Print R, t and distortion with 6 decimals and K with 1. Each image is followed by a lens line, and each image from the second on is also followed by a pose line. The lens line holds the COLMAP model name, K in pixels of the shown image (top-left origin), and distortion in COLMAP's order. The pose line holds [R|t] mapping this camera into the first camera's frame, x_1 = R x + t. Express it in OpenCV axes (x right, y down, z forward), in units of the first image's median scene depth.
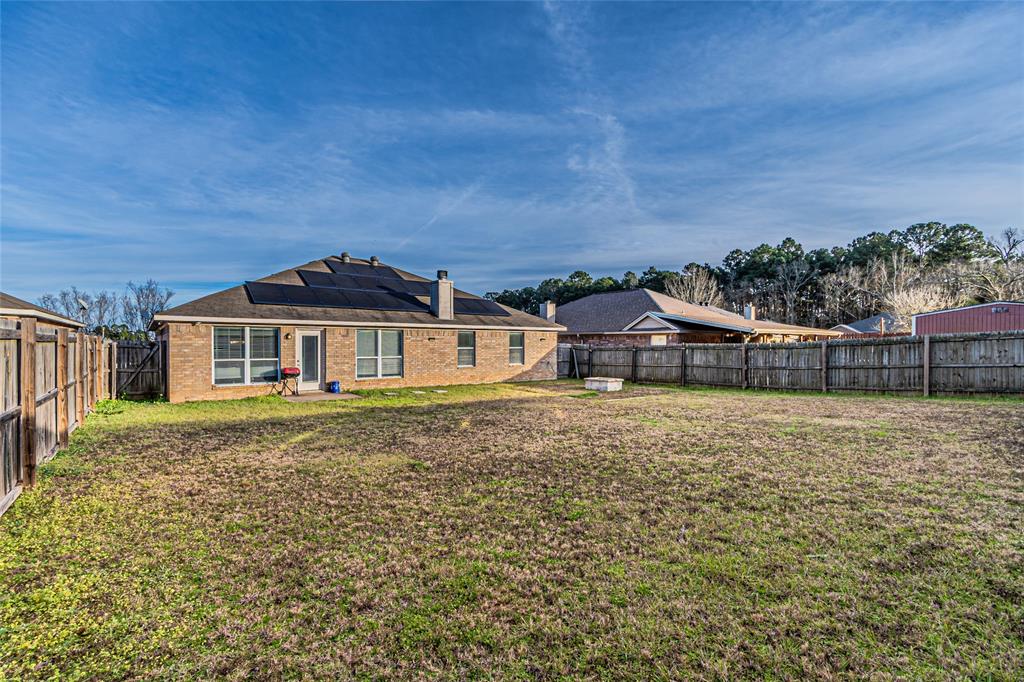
lens RADIAL K [[449.3, 0, 509.4], [0, 449.3, 338.0], [0, 0, 1]] dist [0.009211, -0.002651]
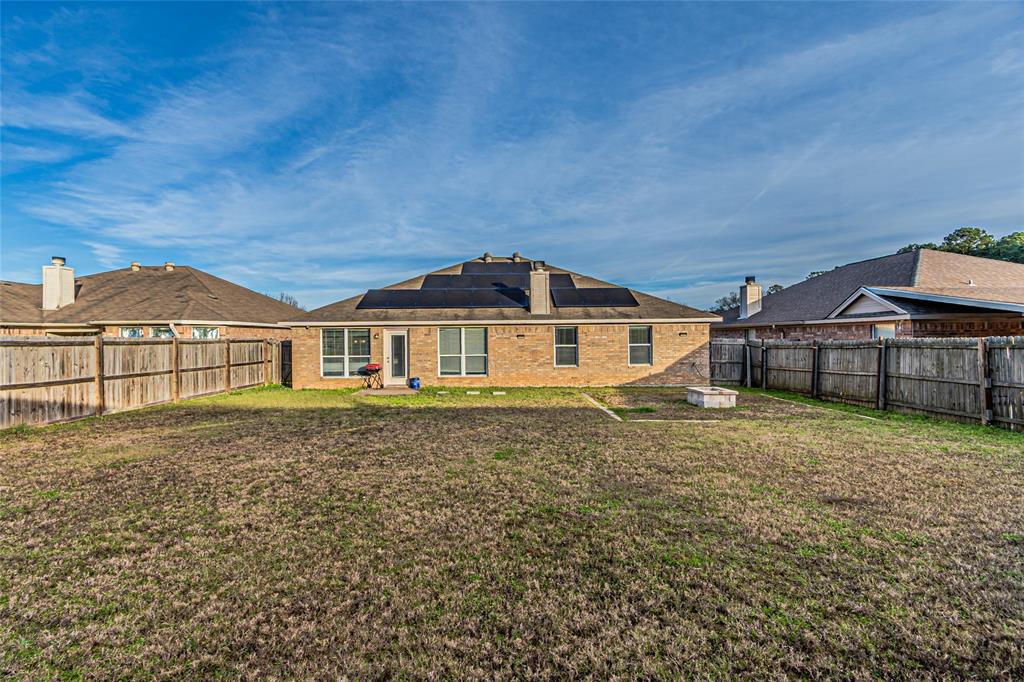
lens RADIAL K [[466.5, 0, 517.2], [0, 466.5, 347.6], [0, 0, 1]] dist [0.004582, -0.001211]
pose [[0.792637, 0.002353, -0.609689, 0.383557], [0.018080, 0.999462, 0.027363, -0.000480], [0.609426, -0.032712, 0.792168, 0.218752]]
